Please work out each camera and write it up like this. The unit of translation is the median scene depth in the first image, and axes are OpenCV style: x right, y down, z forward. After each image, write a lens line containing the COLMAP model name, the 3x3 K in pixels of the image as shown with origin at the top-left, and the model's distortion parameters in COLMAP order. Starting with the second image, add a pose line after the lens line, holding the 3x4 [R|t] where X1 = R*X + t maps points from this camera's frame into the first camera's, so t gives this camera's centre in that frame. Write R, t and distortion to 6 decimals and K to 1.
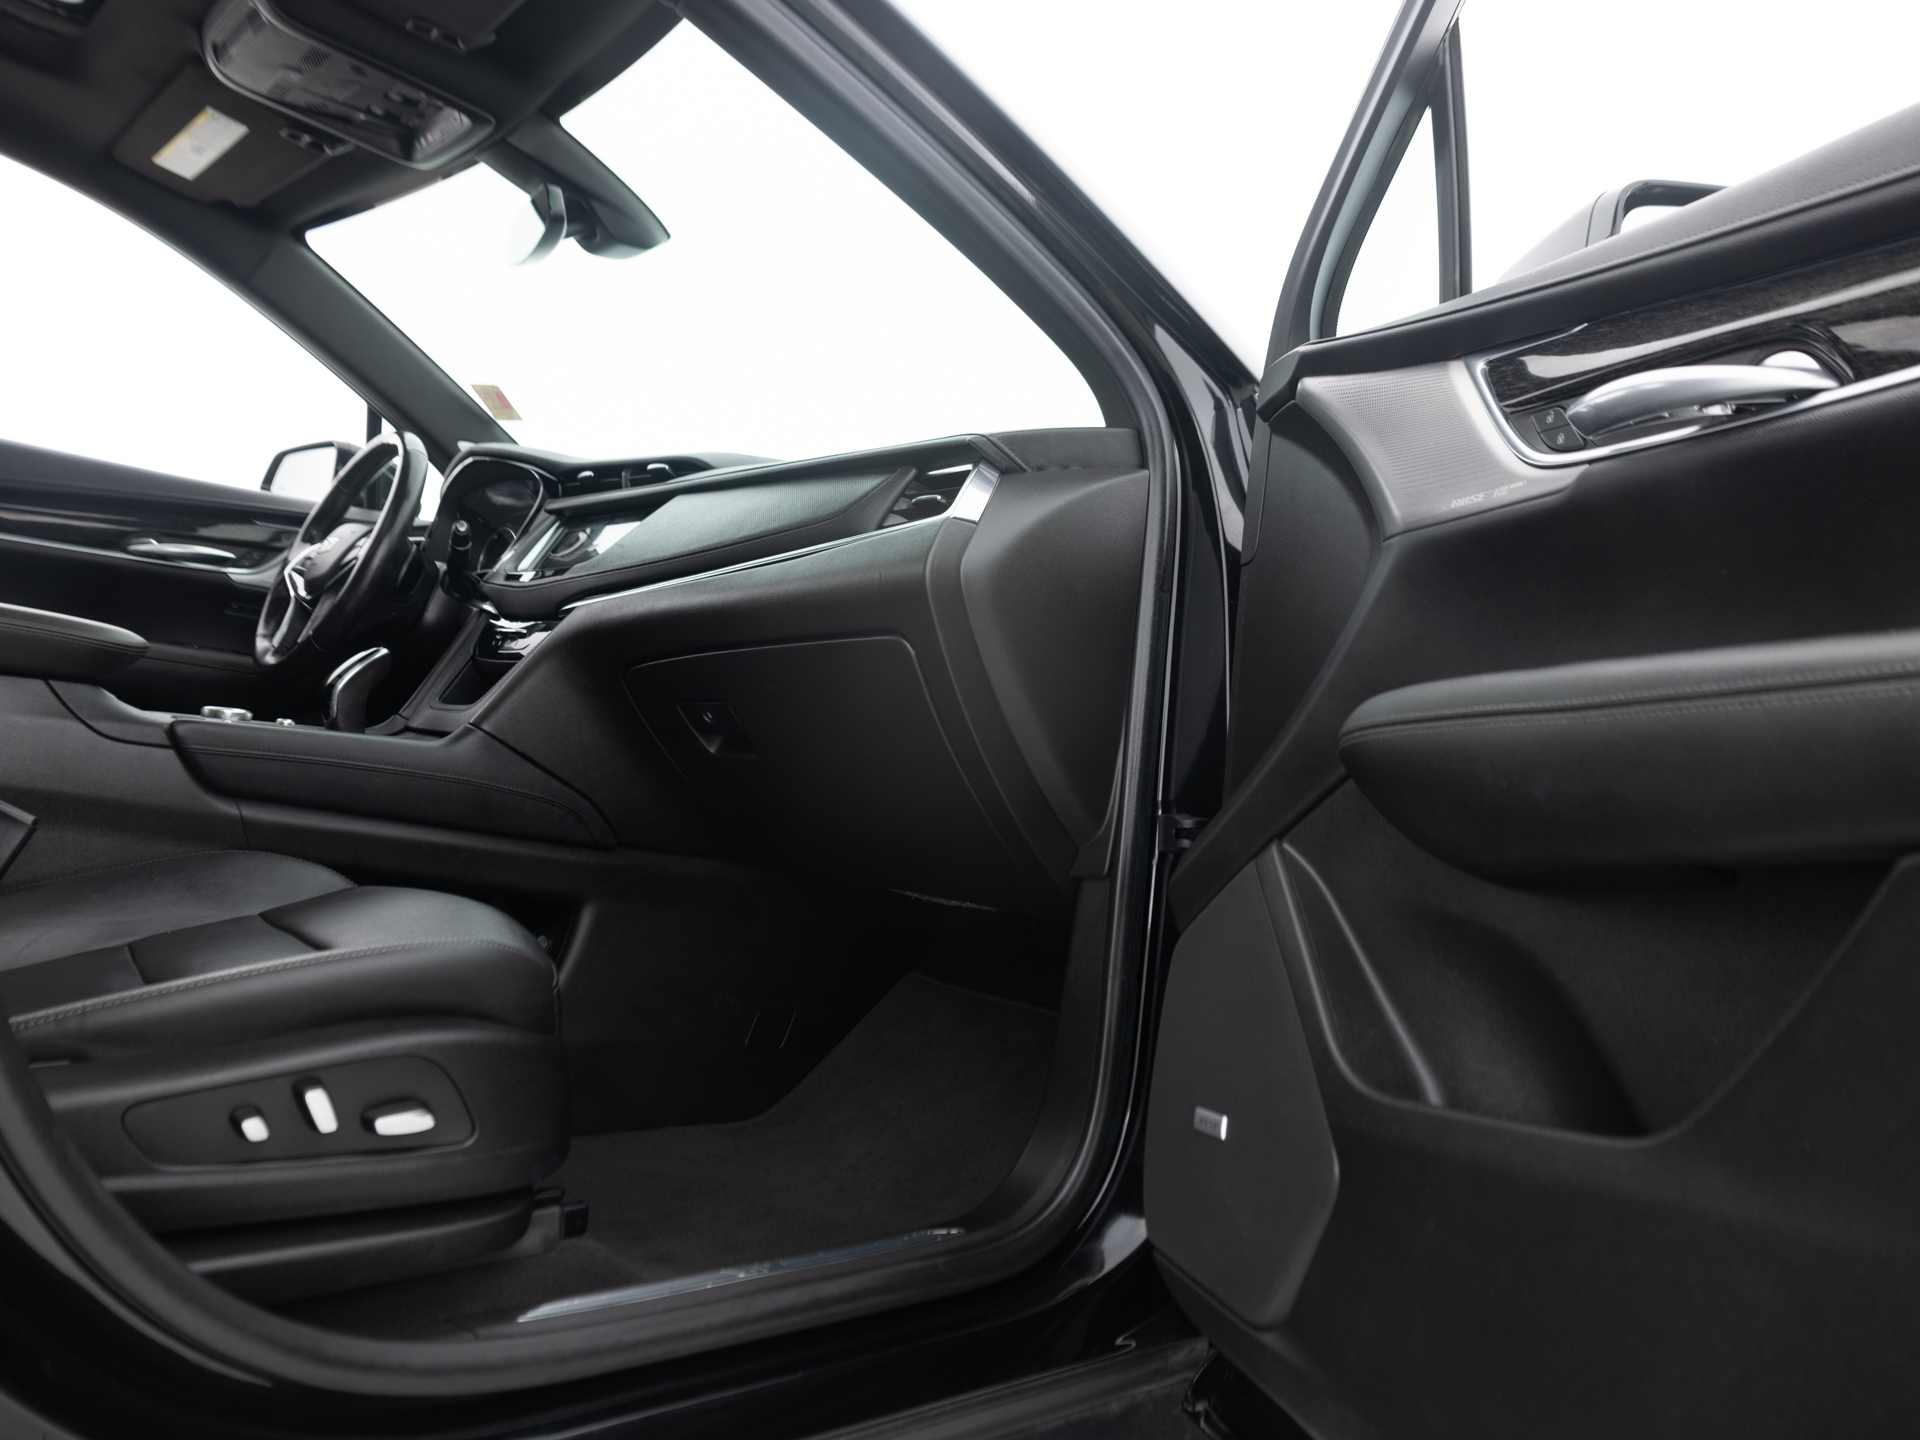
lens RADIAL K [[1453.8, 0, 912.8], [0, 1453.8, 728.4], [0, 0, 1]] dist [0.034881, 0.000007]
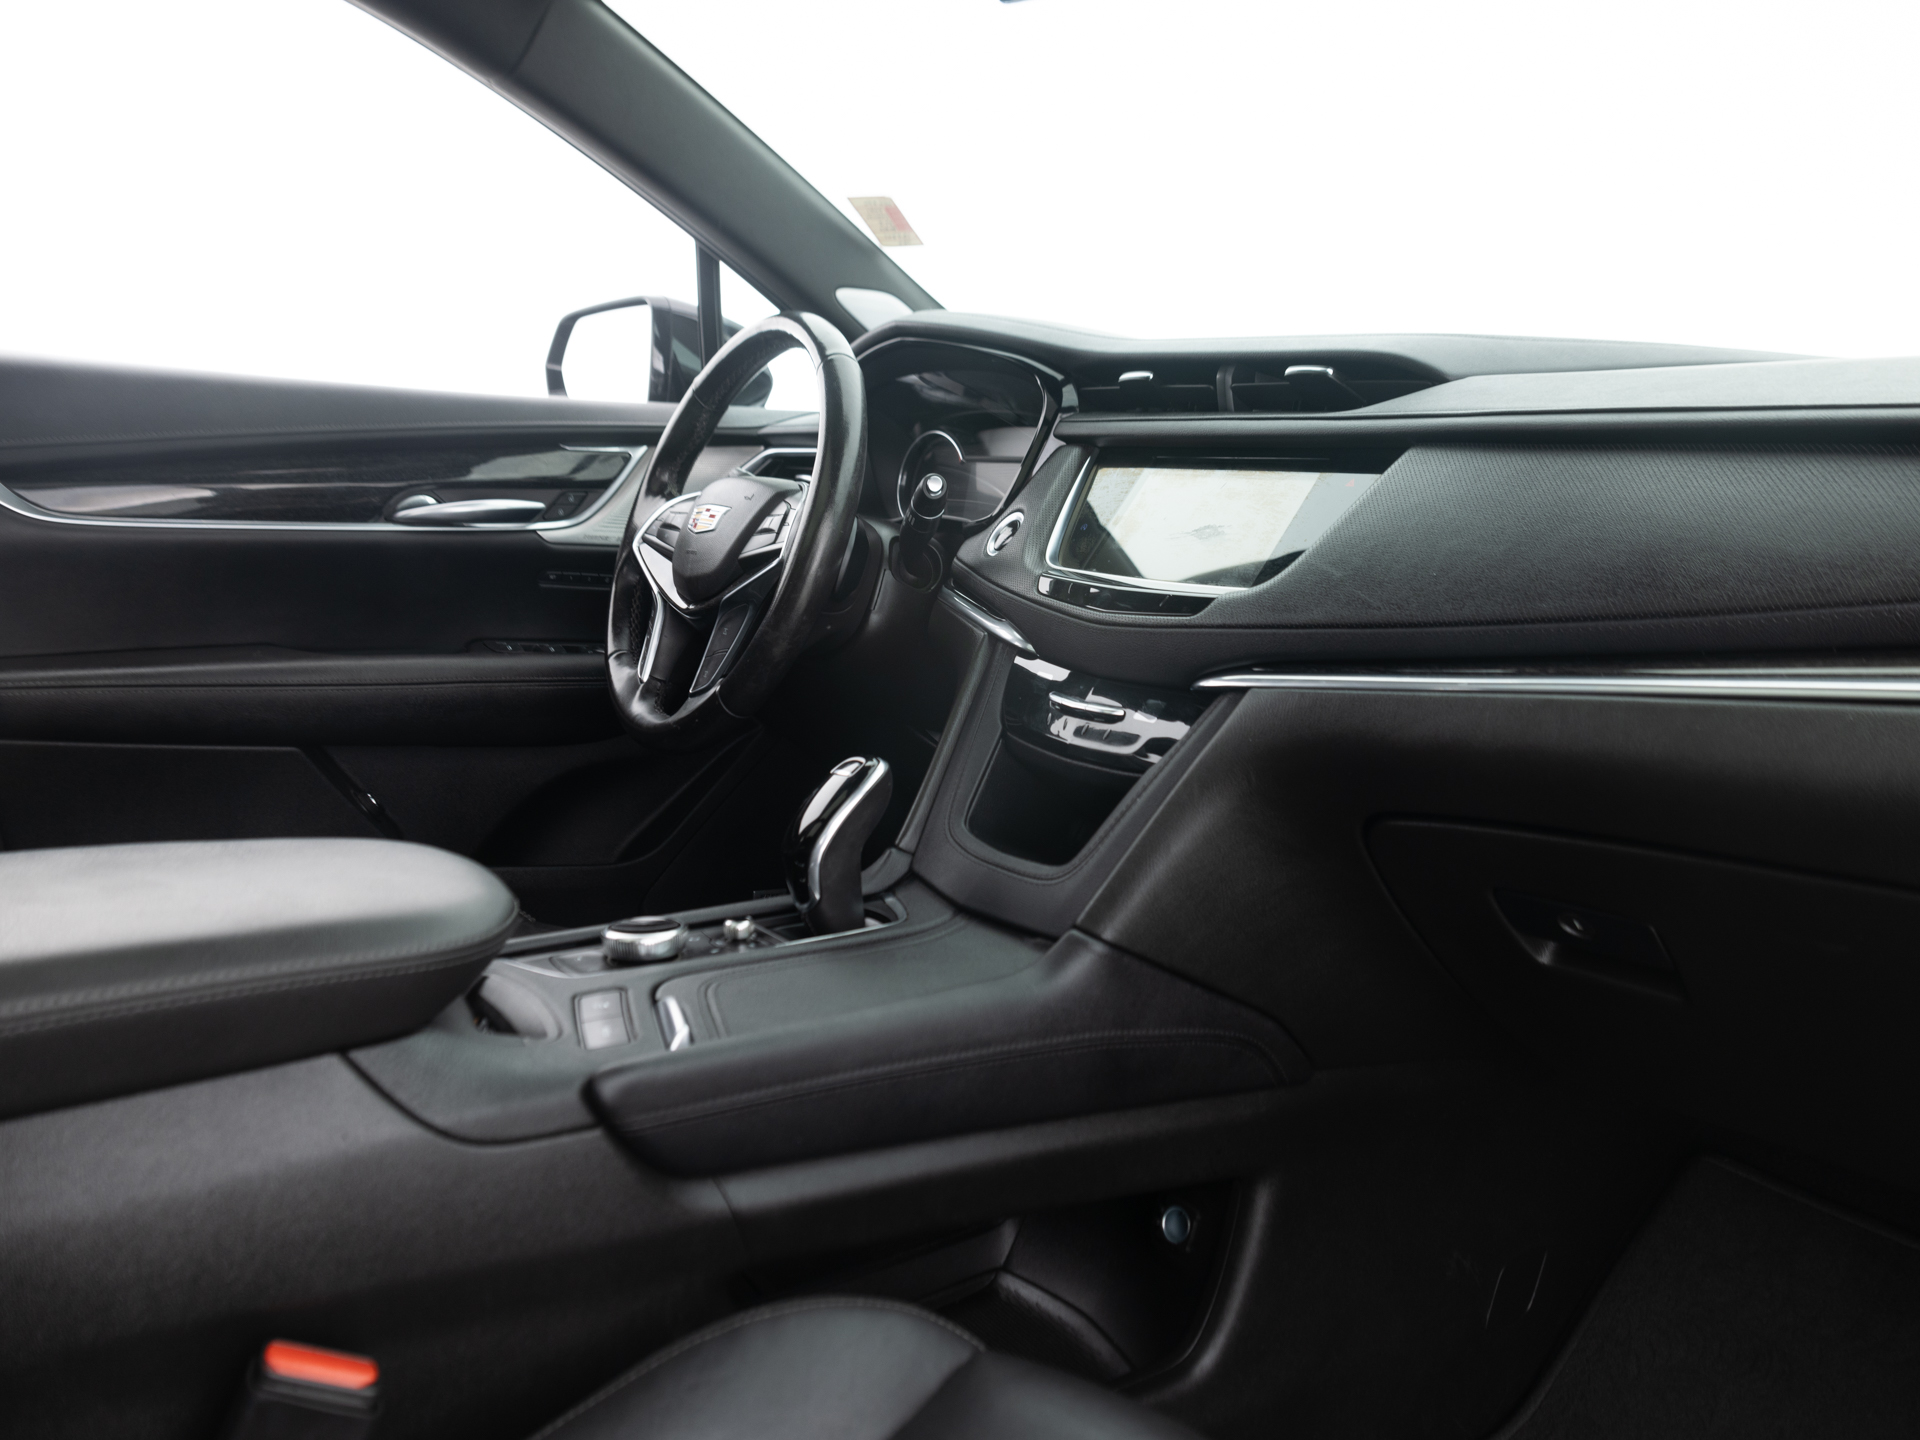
lens RADIAL K [[1420.8, 0, 951.9], [0, 1420.8, 659.4], [0, 0, 1]] dist [0.048858, 0.002099]
pose [[0.992873, -0.054511, -0.105980, -0.232454], [0.070897, 0.984957, 0.157585, -0.150630], [0.095796, -0.163976, 0.981802, 0.400835]]
